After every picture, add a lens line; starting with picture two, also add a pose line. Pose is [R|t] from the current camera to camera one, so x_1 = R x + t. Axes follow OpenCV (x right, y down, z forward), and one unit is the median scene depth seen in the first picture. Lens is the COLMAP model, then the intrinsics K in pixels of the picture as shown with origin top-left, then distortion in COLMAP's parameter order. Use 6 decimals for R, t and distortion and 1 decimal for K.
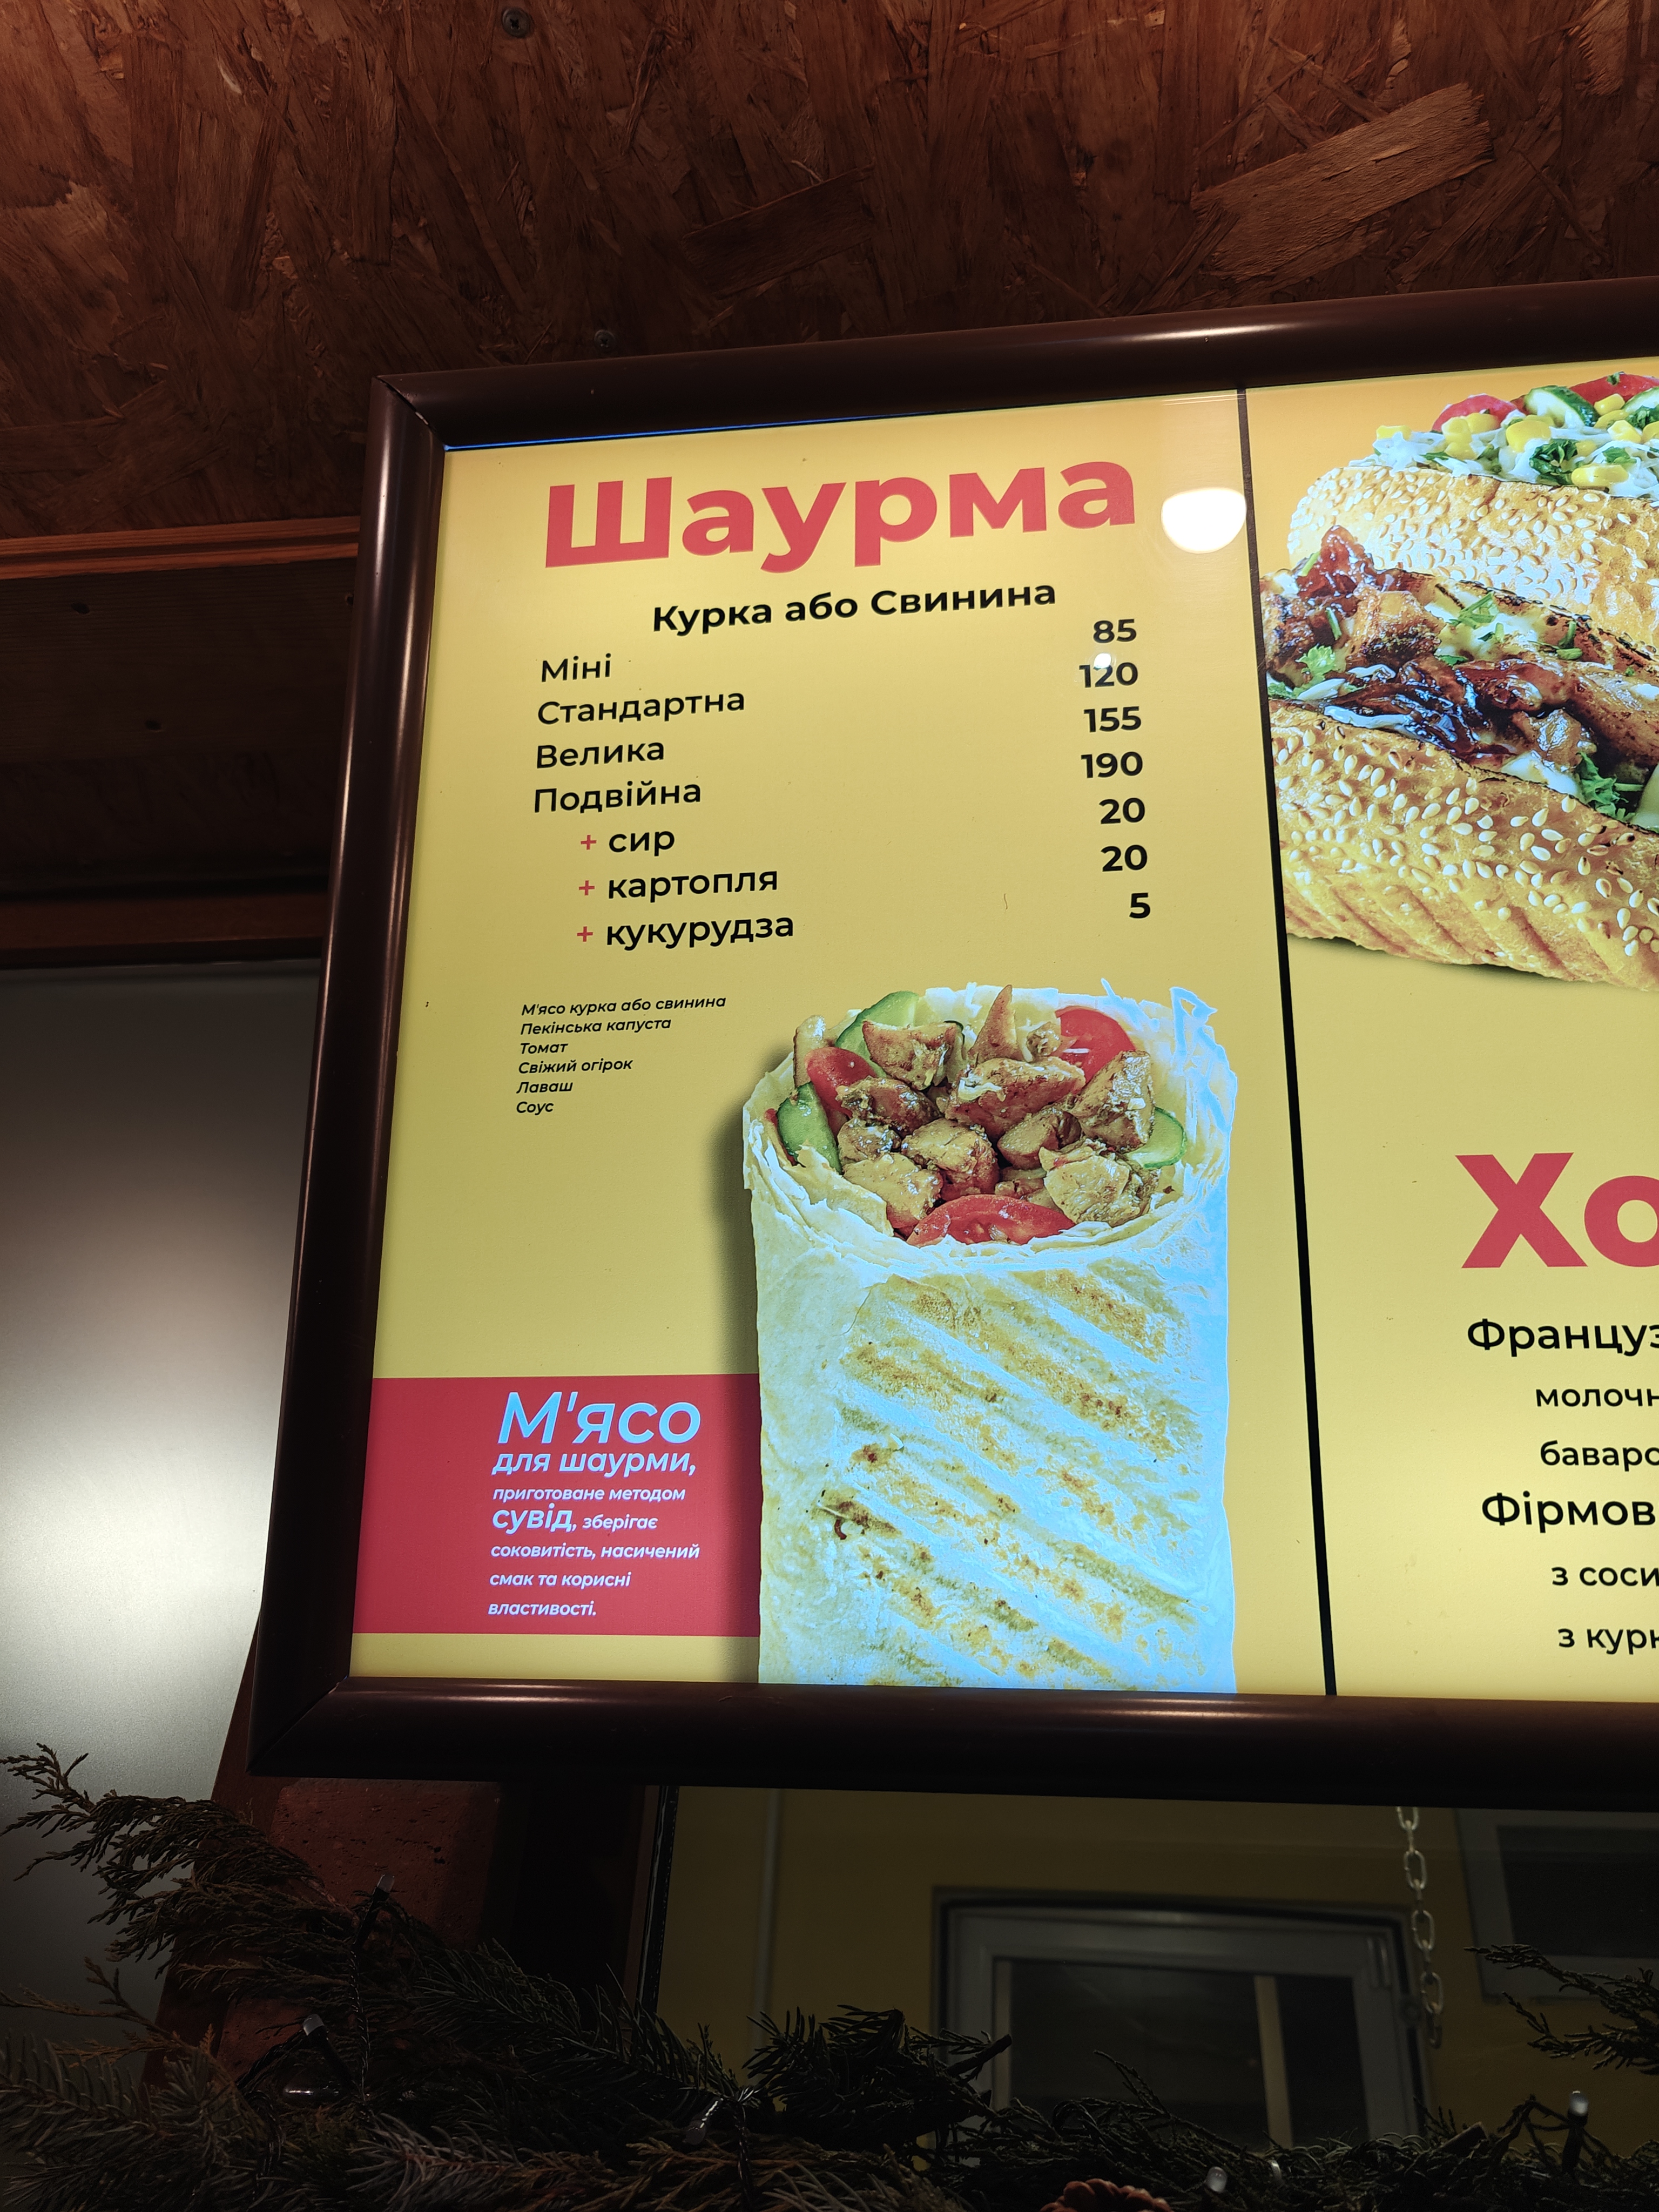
lens RADIAL K [[1487.2, 0, 829.5], [0, 1487.2, 1106.0], [0, 0, 1]] dist [-0.017207, 0.057475]
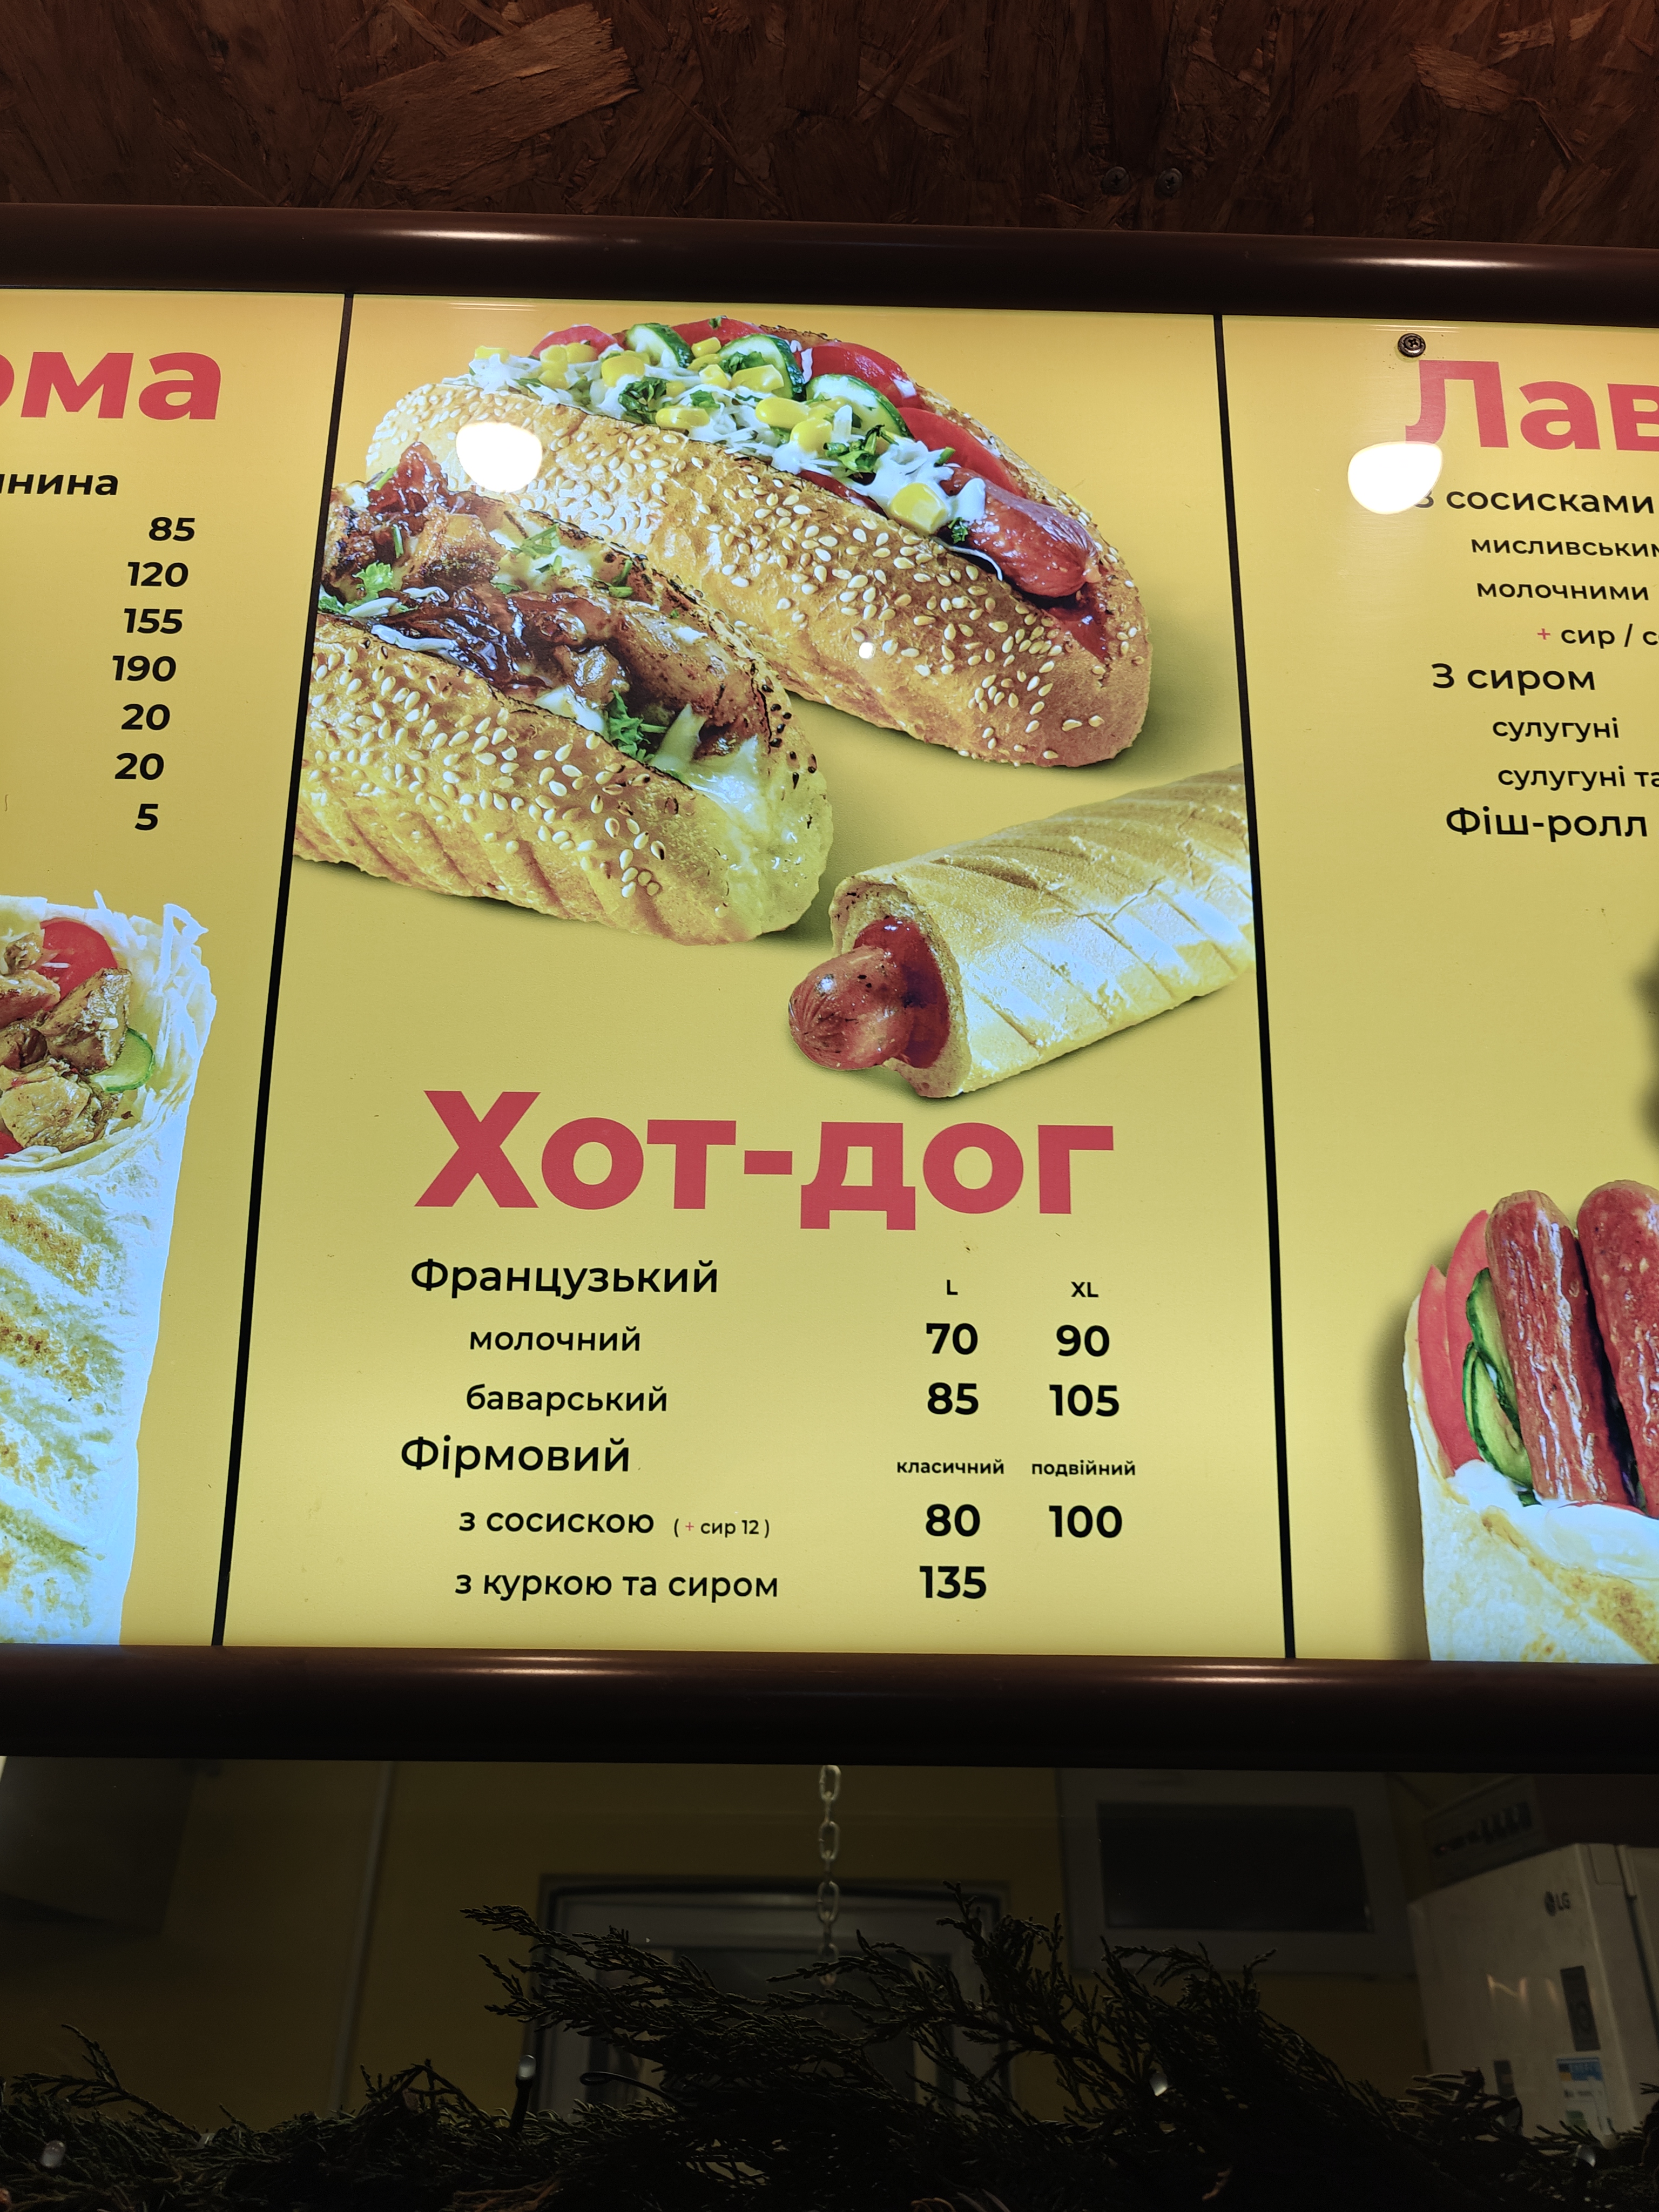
lens RADIAL K [[1485.4, 0, 829.5], [0, 1485.4, 1106.0], [0, 0, 1]] dist [0.006266, 0.001328]
pose [[0.991297, 0.042555, 0.124575, 0.540101], [-0.043052, 0.999072, 0.001297, 0.029472], [-0.124404, -0.006649, 0.992209, 0.005856]]
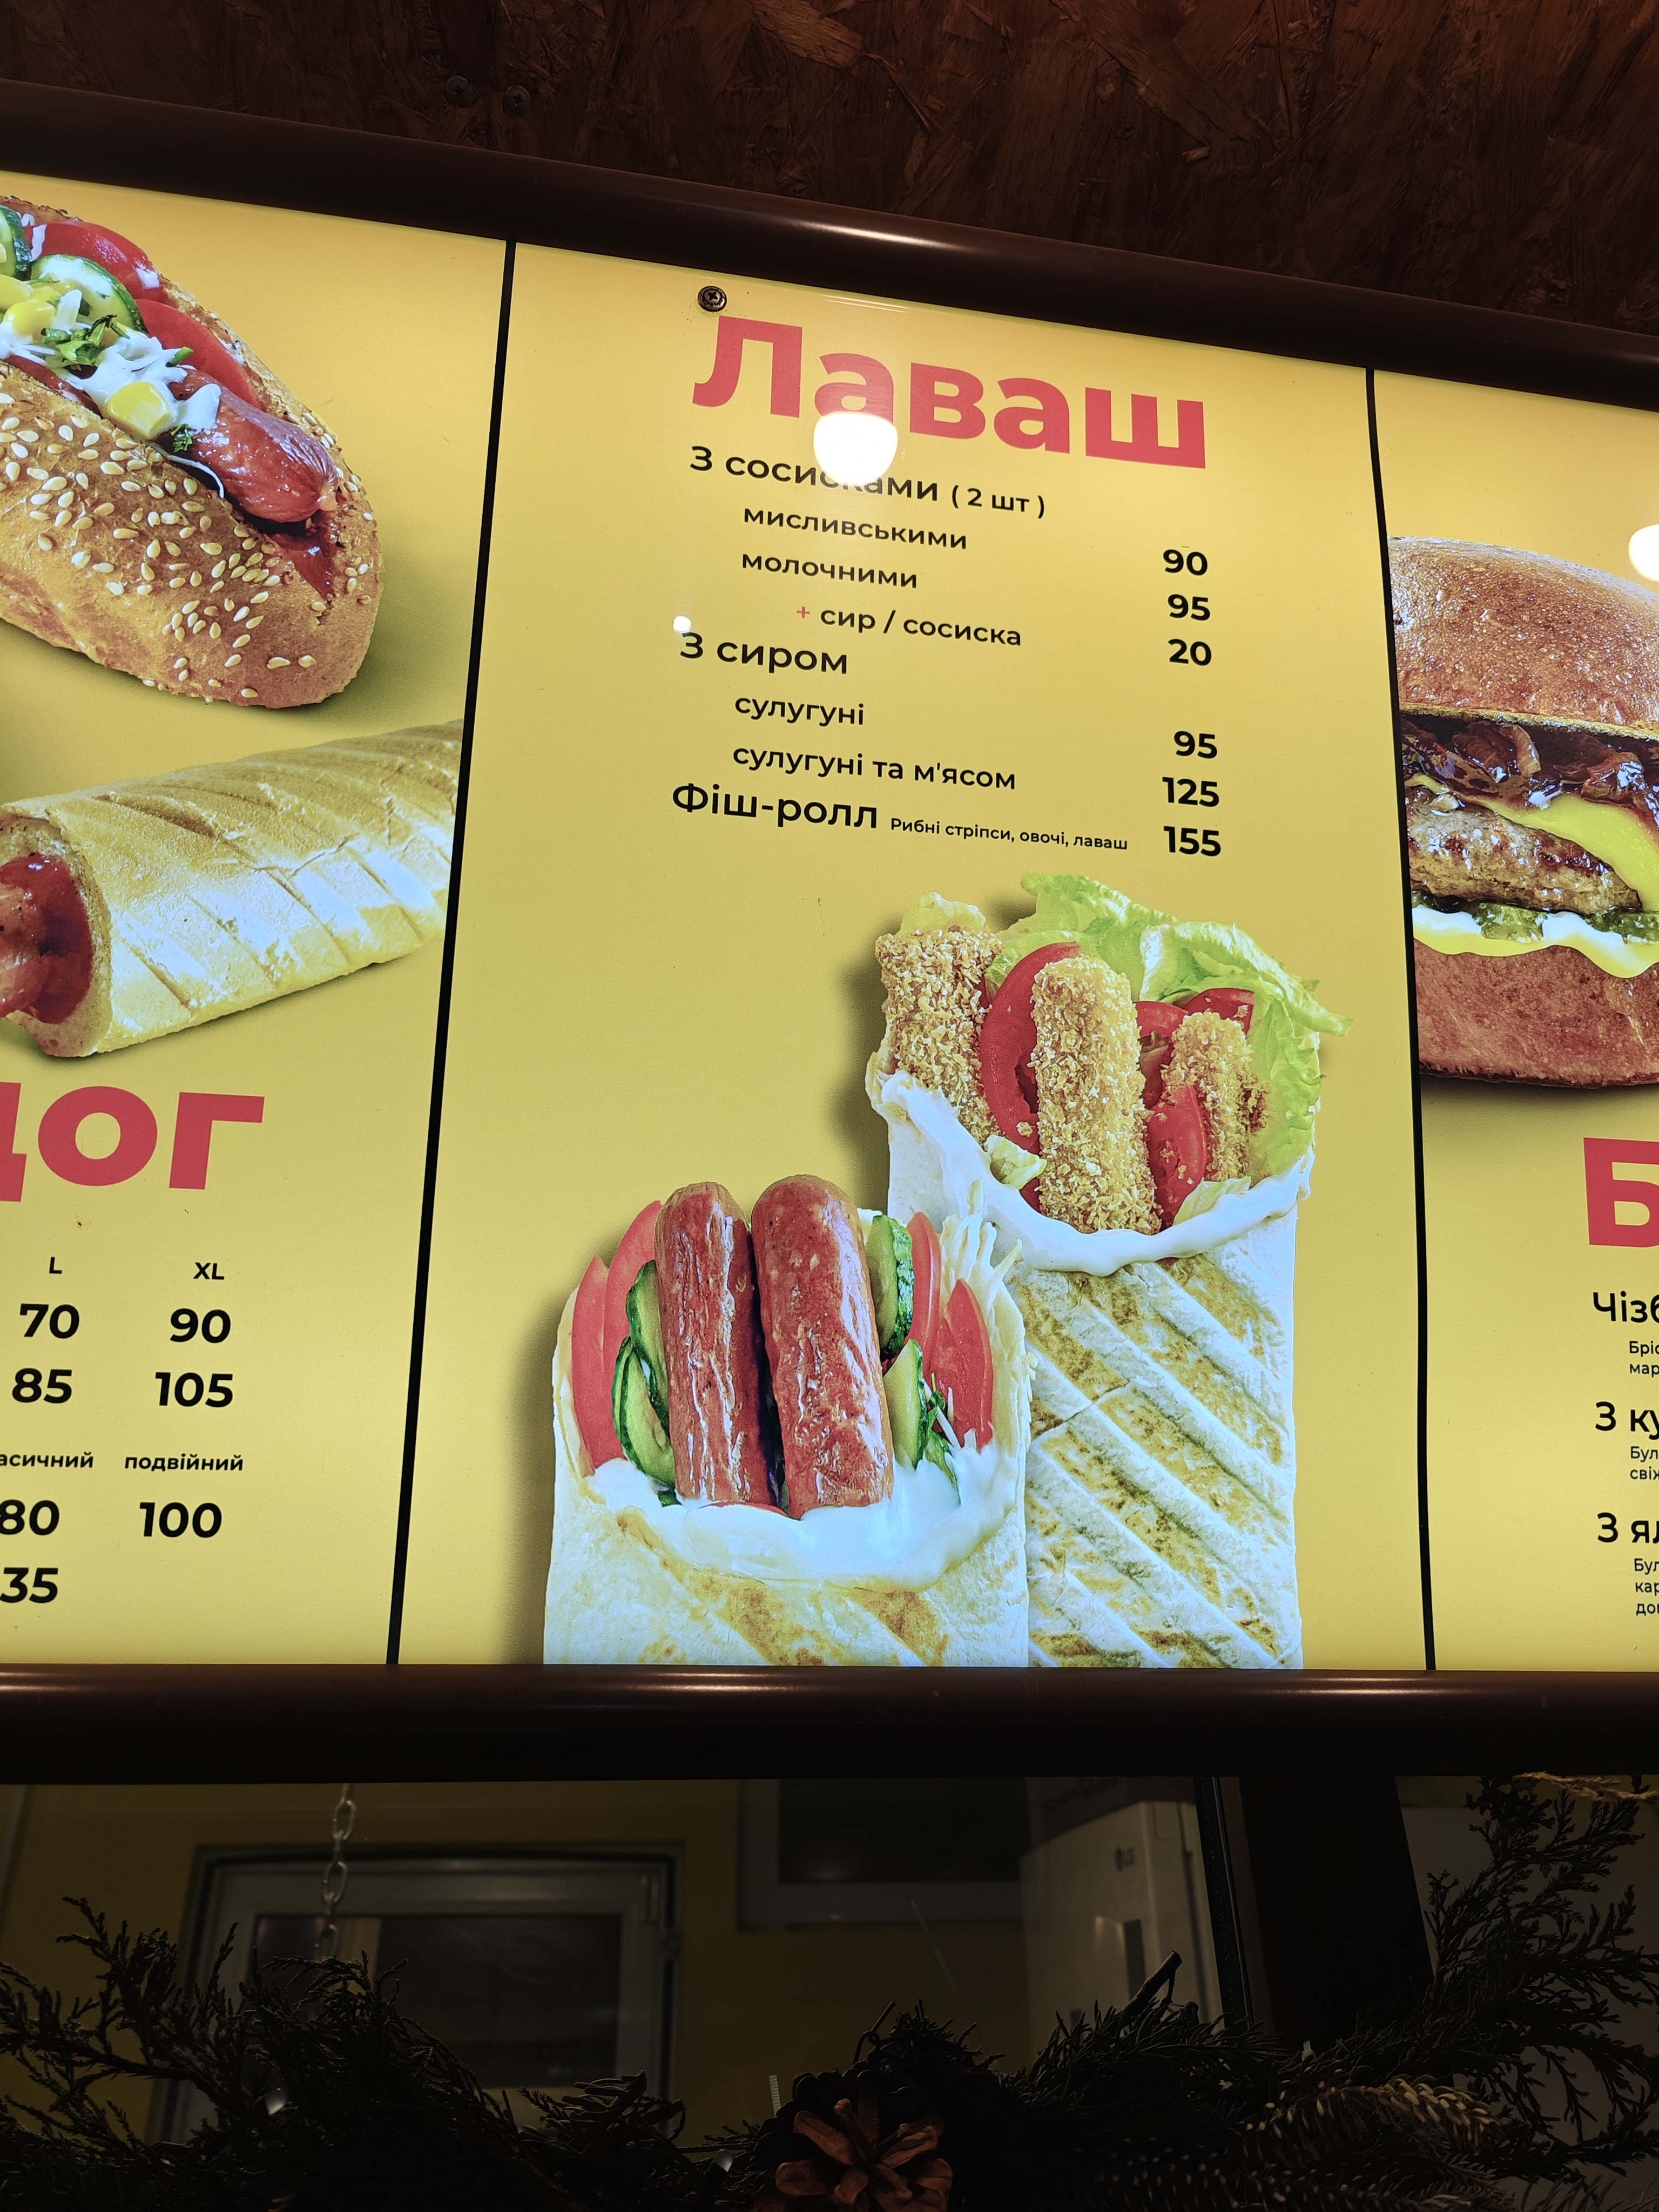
lens RADIAL K [[1477.5, 0, 829.1], [0, 1477.5, 1151.2], [0, 0, 1]] dist [0.047987, -0.053060]
pose [[0.964322, 0.078237, 0.252908, 0.905614], [-0.086564, 0.996004, 0.021949, 0.020400], [-0.250180, -0.043058, 0.967241, -0.011366]]
